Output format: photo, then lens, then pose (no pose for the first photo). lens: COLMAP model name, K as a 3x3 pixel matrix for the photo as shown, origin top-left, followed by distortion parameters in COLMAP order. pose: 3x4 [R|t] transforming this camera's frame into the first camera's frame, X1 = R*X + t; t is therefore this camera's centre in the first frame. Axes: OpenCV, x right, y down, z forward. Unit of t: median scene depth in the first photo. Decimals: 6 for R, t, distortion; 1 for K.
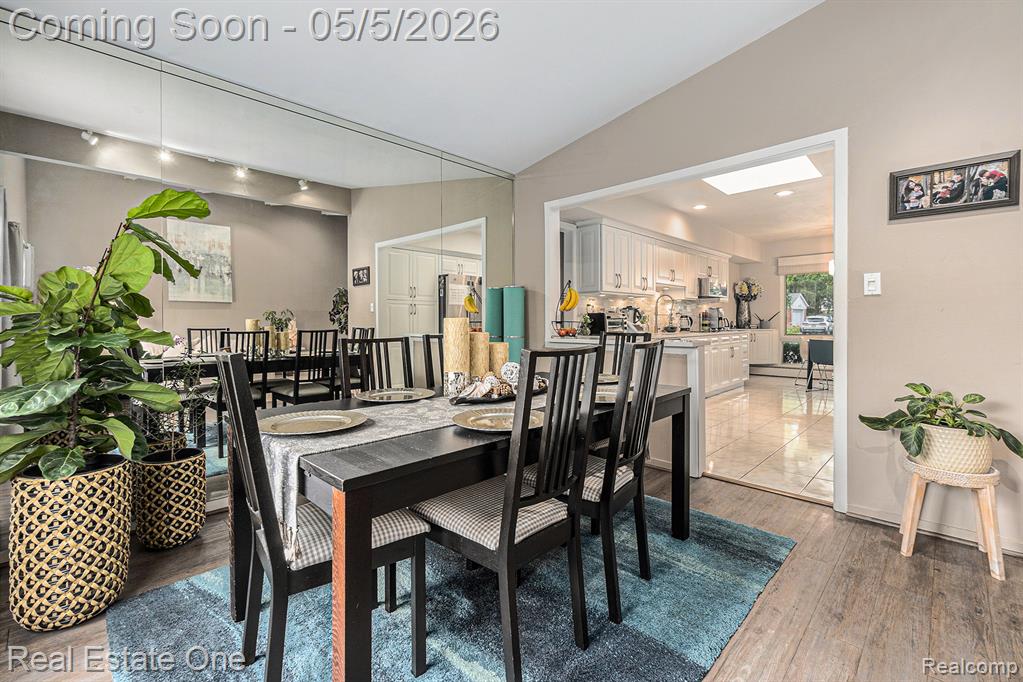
lens RADIAL K [[446.7, 0, 514.7], [0, 446.7, 332.4], [0, 0, 1]] dist [0.000114, 0.000039]
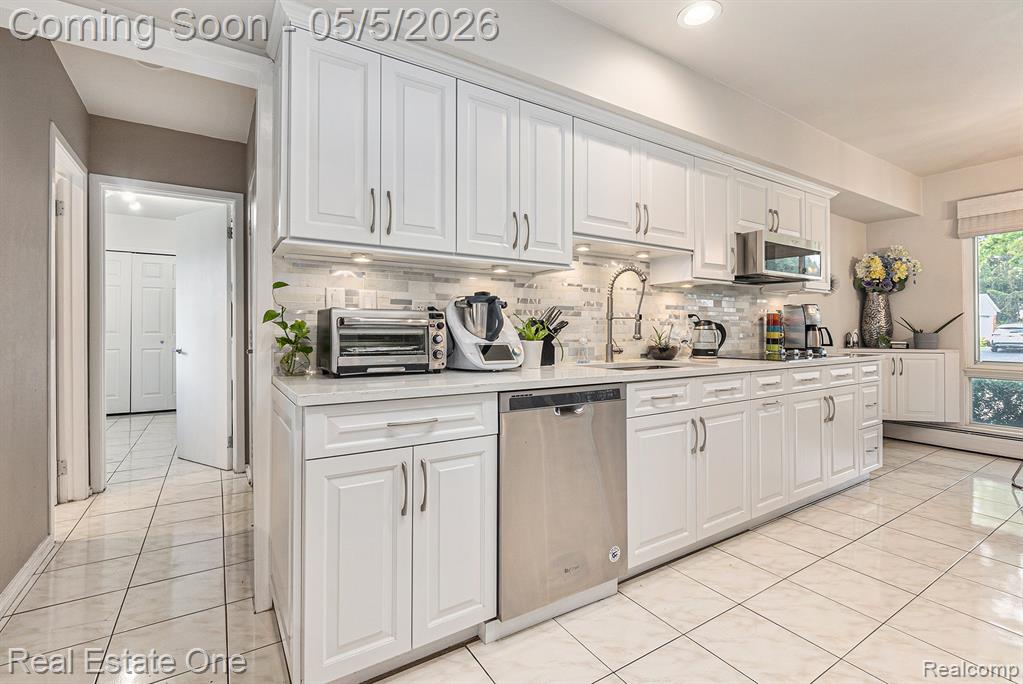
lens RADIAL K [[453.3, 0, 505.5], [0, 453.3, 337.0], [0, 0, 1]] dist [-0.000425, -0.000218]
pose [[0.971388, 0.001014, -0.237495, 0.247608], [-0.004646, 0.999881, -0.014735, -0.011804], [0.237452, 0.015416, 0.971277, 0.437738]]
